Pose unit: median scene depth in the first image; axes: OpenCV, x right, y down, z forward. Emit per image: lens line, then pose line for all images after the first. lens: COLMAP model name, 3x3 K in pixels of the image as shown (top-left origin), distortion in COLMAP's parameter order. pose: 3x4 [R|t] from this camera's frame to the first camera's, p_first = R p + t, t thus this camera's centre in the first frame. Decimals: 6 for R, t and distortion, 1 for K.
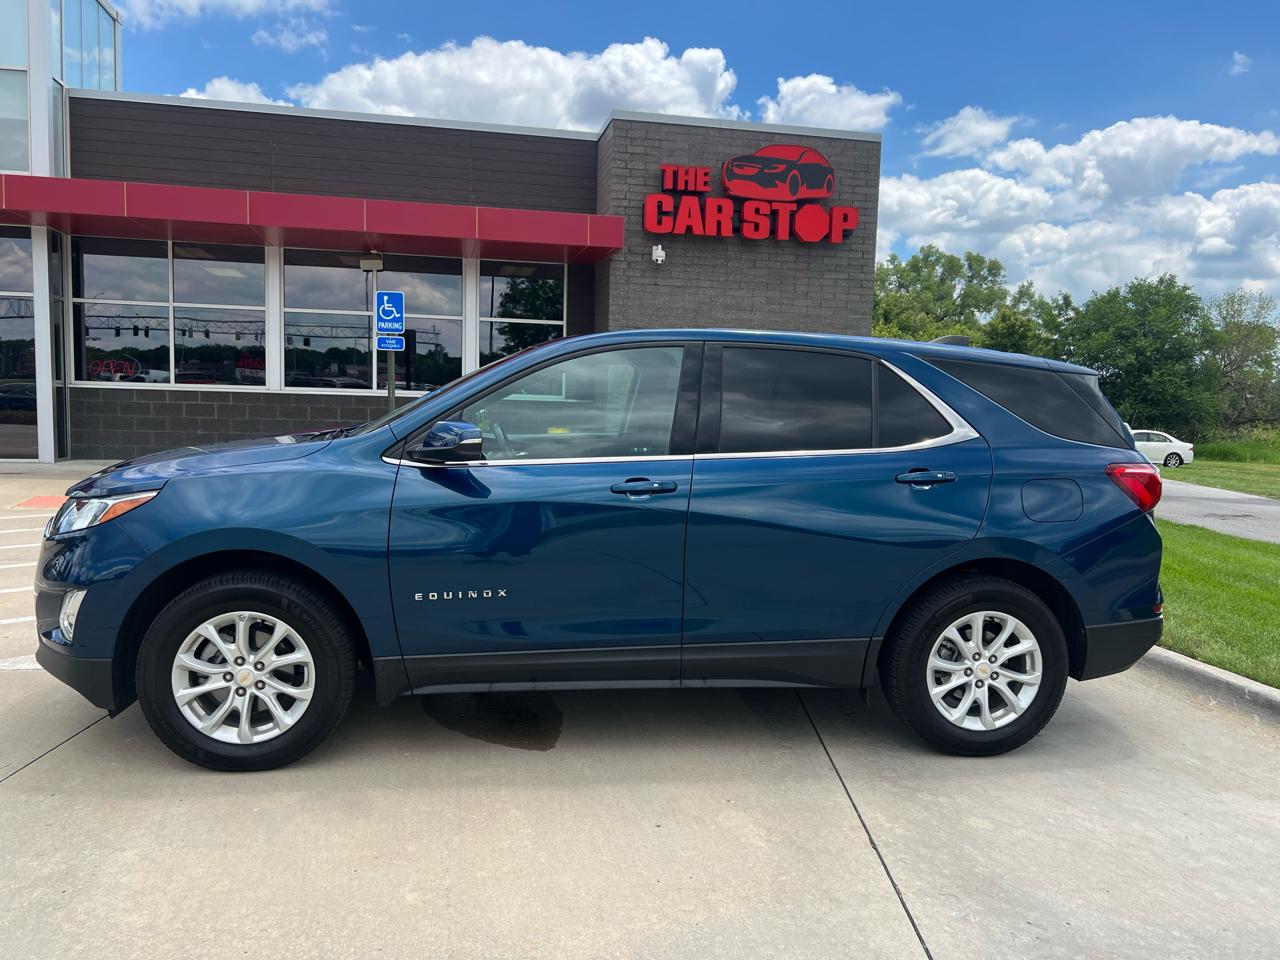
lens RADIAL K [[969.6, 0, 636.4], [0, 969.6, 482.1], [0, 0, 1]] dist [0.050175, -0.062950]
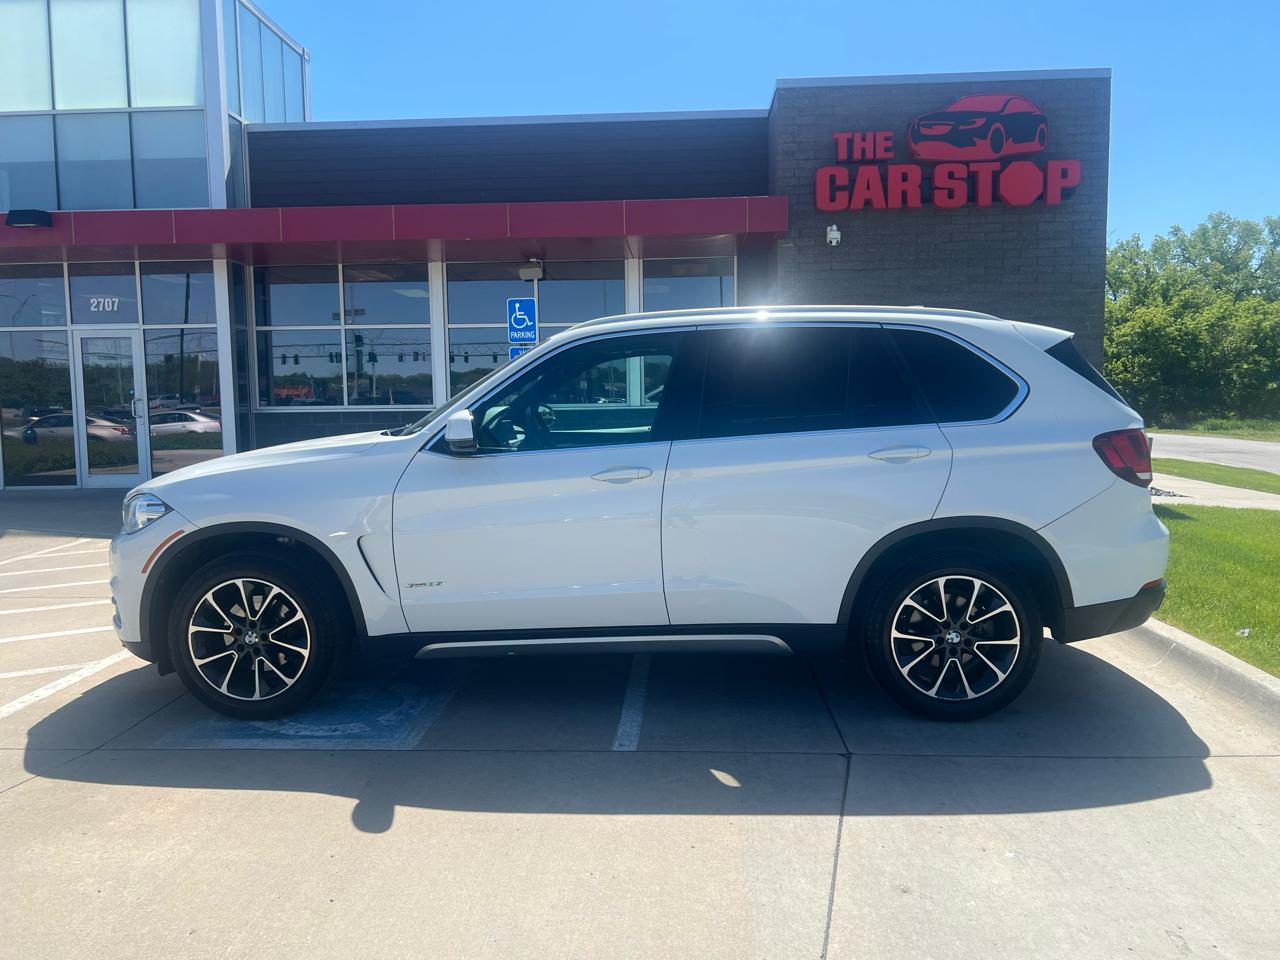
lens RADIAL K [[969.6, 0, 636.4], [0, 969.6, 482.1], [0, 0, 1]] dist [0.050175, -0.062950]
pose [[0.966813, -0.019581, -0.254733, 0.070314], [0.018327, 0.999805, -0.007294, -0.008870], [0.254826, 0.002383, 0.966984, 0.104447]]
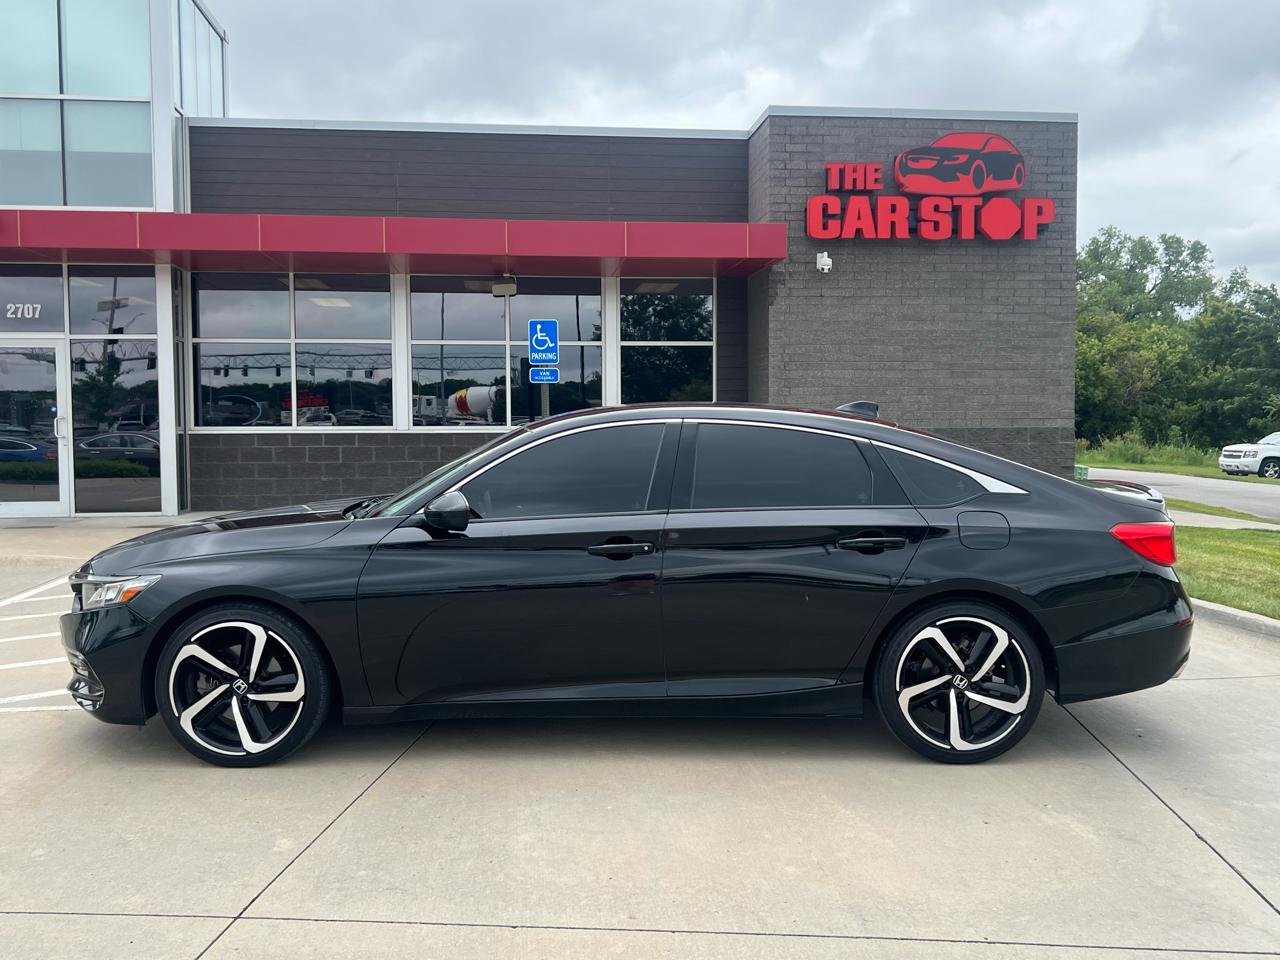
lens RADIAL K [[1179.6, 0, 635.3], [0, 1179.6, 480.9], [0, 0, 1]] dist [0.072993, -0.135307]
pose [[0.995233, -0.028092, -0.093391, -0.053195], [0.024187, 0.998796, -0.042686, 0.006071], [0.094477, 0.040224, 0.994714, -0.080154]]
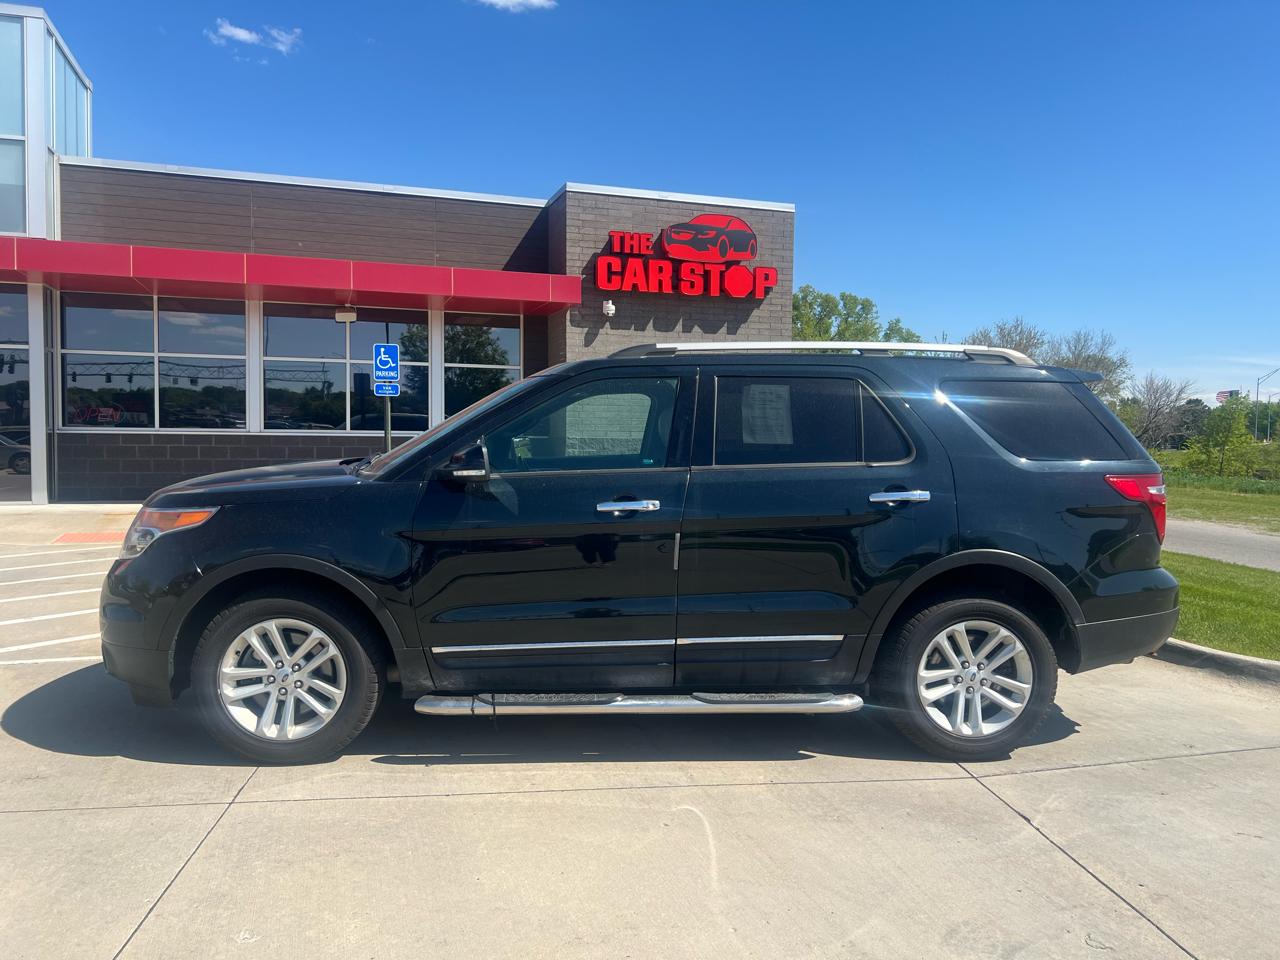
lens RADIAL K [[969.6, 0, 636.4], [0, 969.6, 482.1], [0, 0, 1]] dist [0.050175, -0.062950]
pose [[0.992960, -0.020936, 0.116582, -0.080752], [0.025068, 0.999104, -0.034095, 0.008204], [-0.115764, 0.036778, 0.992596, -0.122047]]
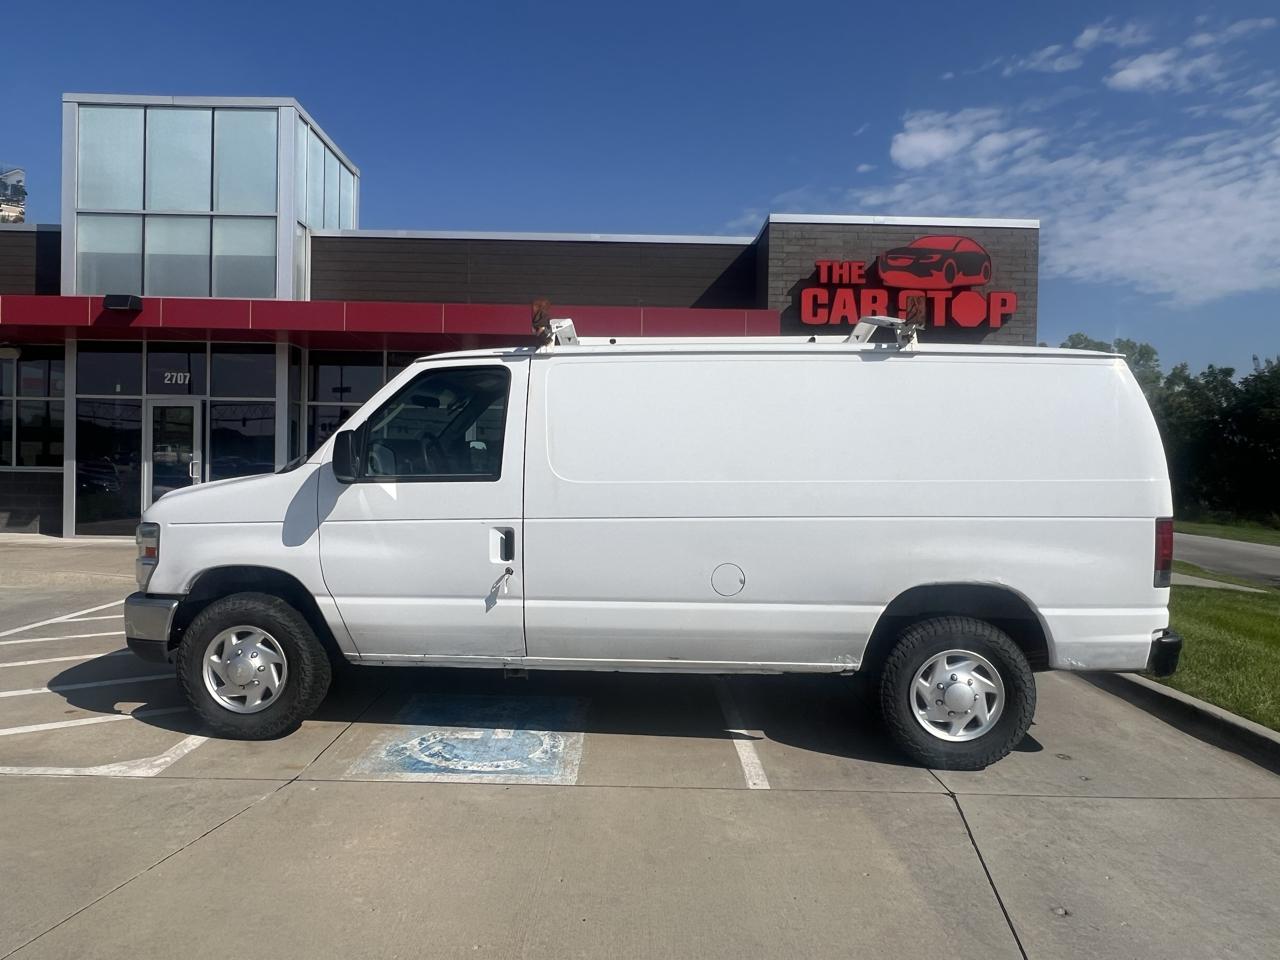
lens RADIAL K [[848.6, 0, 631.0], [0, 848.6, 485.0], [0, 0, 1]] dist [-0.002654, -0.000573]
pose [[0.979906, -0.006221, -0.199365, 0.010355], [-0.009205, 0.997038, -0.076356, -0.012539], [0.199249, 0.076657, 0.976946, 0.082298]]
